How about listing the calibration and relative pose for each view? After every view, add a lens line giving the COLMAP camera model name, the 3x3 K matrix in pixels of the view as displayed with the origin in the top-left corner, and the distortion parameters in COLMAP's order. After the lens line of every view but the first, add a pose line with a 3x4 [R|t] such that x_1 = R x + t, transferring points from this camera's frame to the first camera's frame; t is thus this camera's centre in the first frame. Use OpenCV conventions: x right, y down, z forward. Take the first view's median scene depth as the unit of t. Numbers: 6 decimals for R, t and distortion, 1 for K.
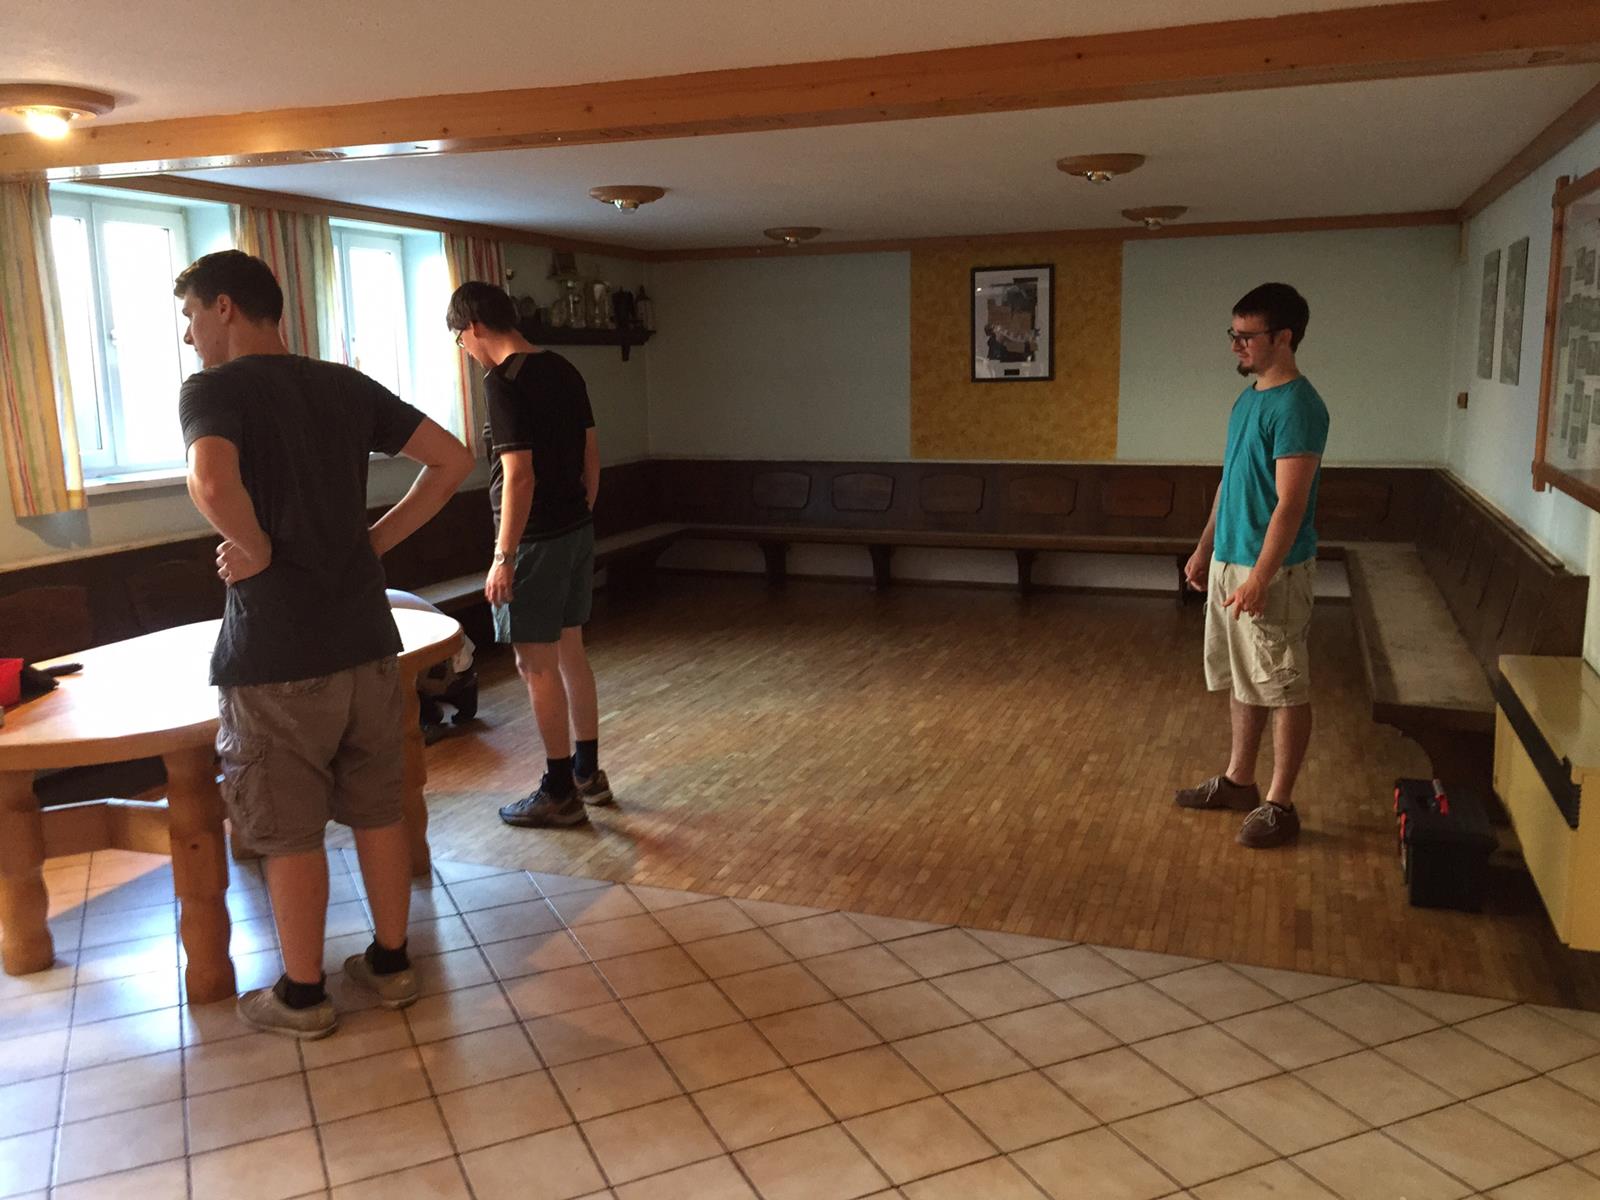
lens RADIAL K [[1359.7, 0, 800.0], [0, 1359.7, 600.0], [0, 0, 1]] dist [0.094756, -0.119021]
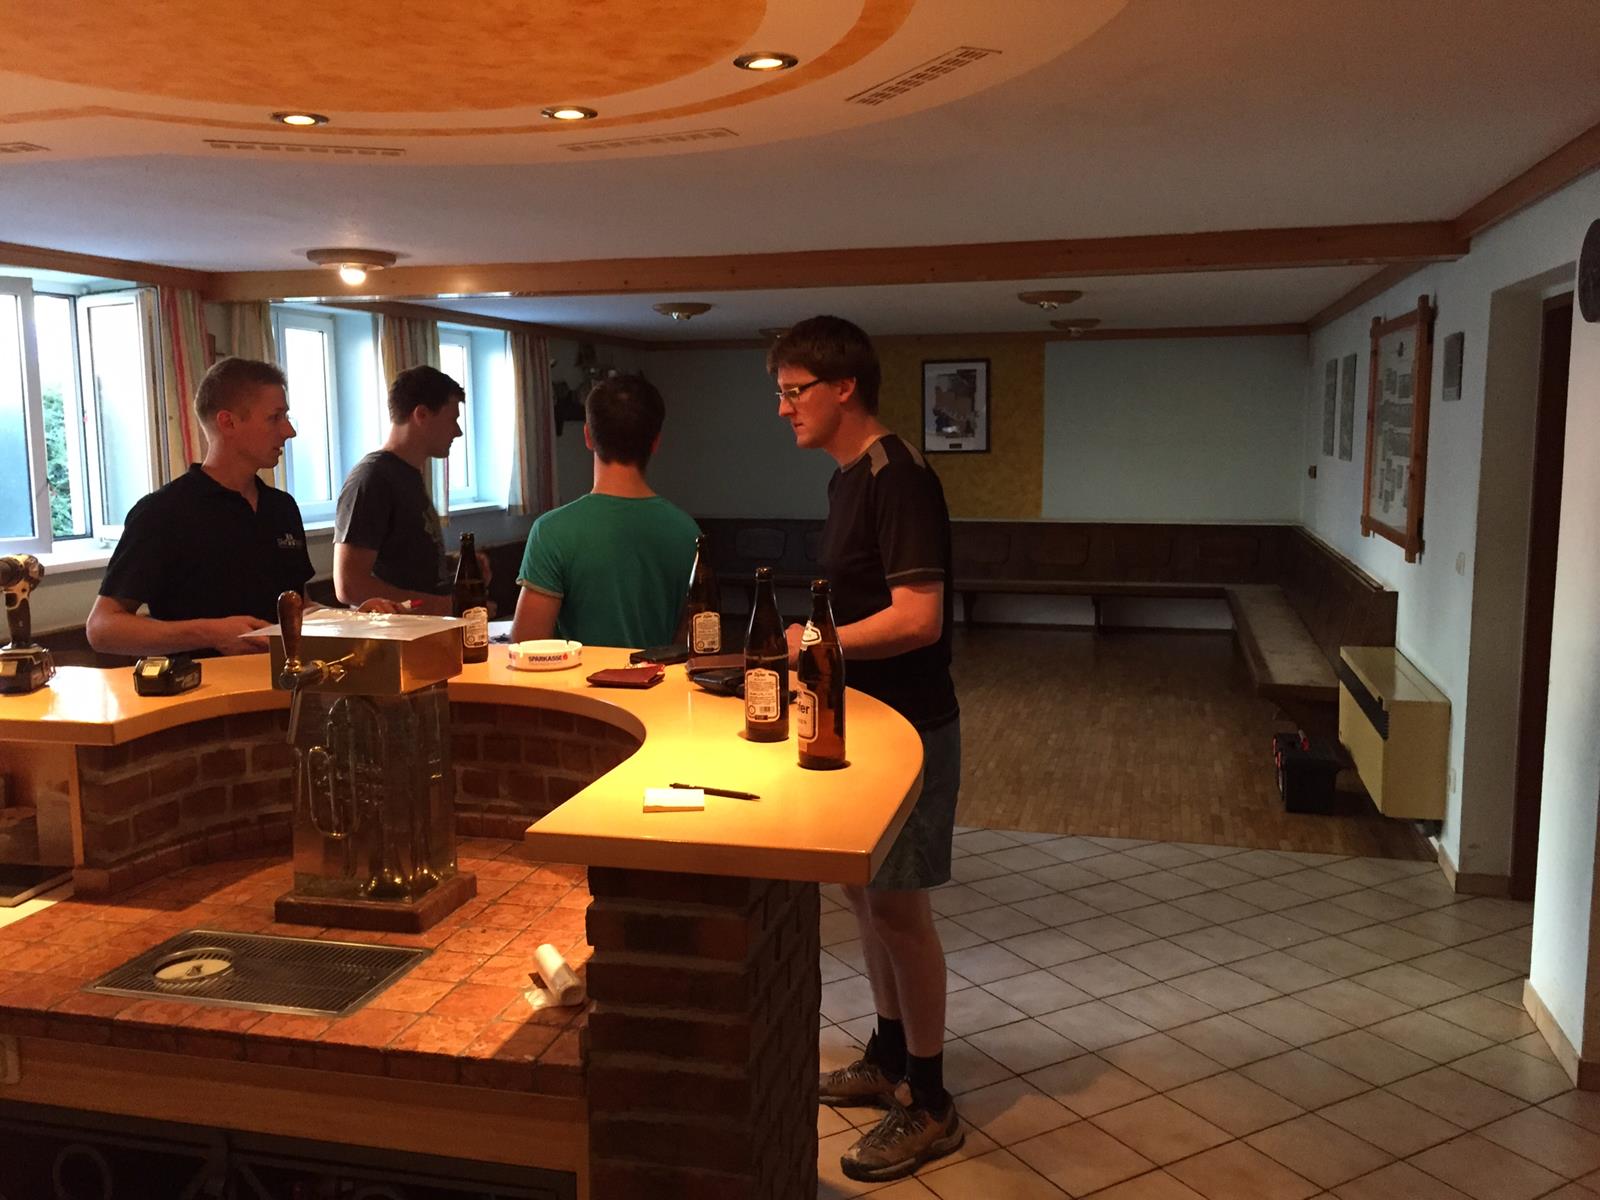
lens RADIAL K [[1368.7, 0, 800.0], [0, 1368.7, 600.0], [0, 0, 1]] dist [0.064662, 0.003986]
pose [[0.996096, -0.002258, 0.088249, -0.142563], [0.006529, 0.998819, -0.048139, 0.043289], [-0.088036, 0.048527, 0.994935, -0.301707]]
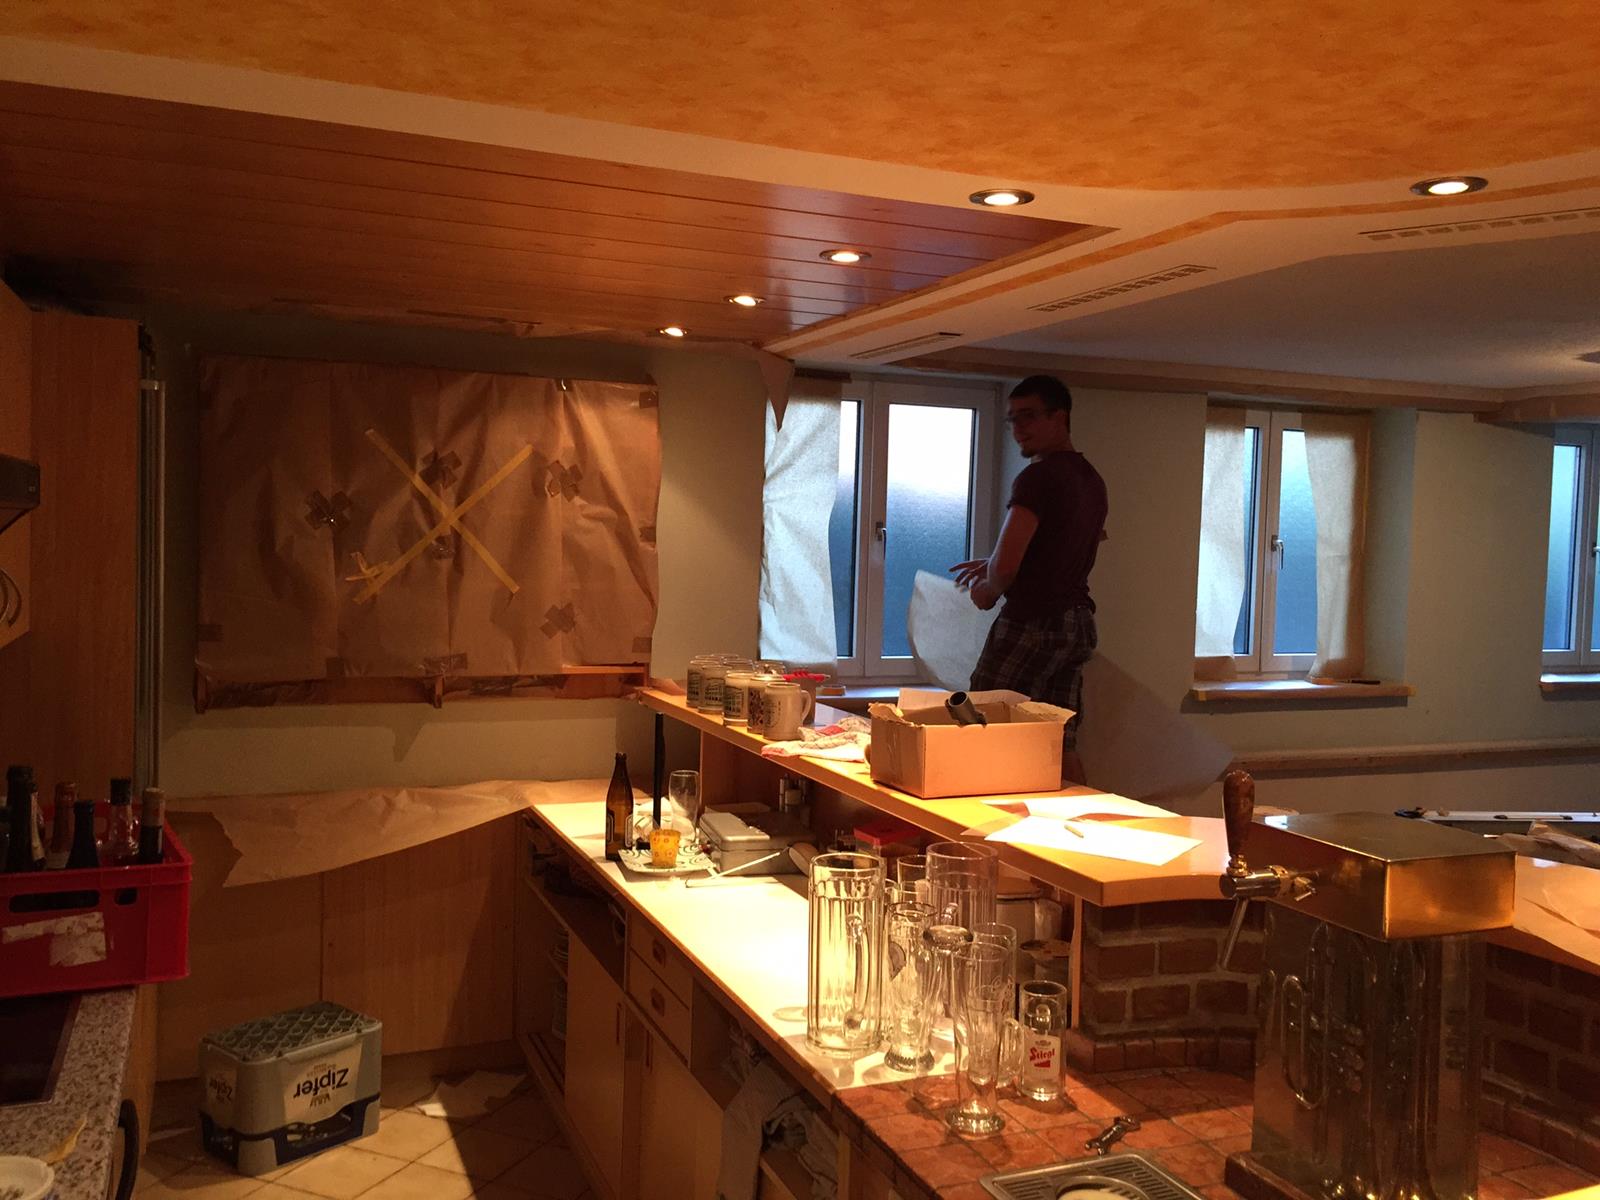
lens RADIAL K [[1368.7, 0, 800.0], [0, 1368.7, 600.0], [0, 0, 1]] dist [0.064662, 0.003986]
pose [[0.671365, 0.070598, -0.737757, -0.103851], [-0.170370, 0.983495, -0.060925, 0.023686], [0.721279, 0.166594, 0.672311, -0.202822]]
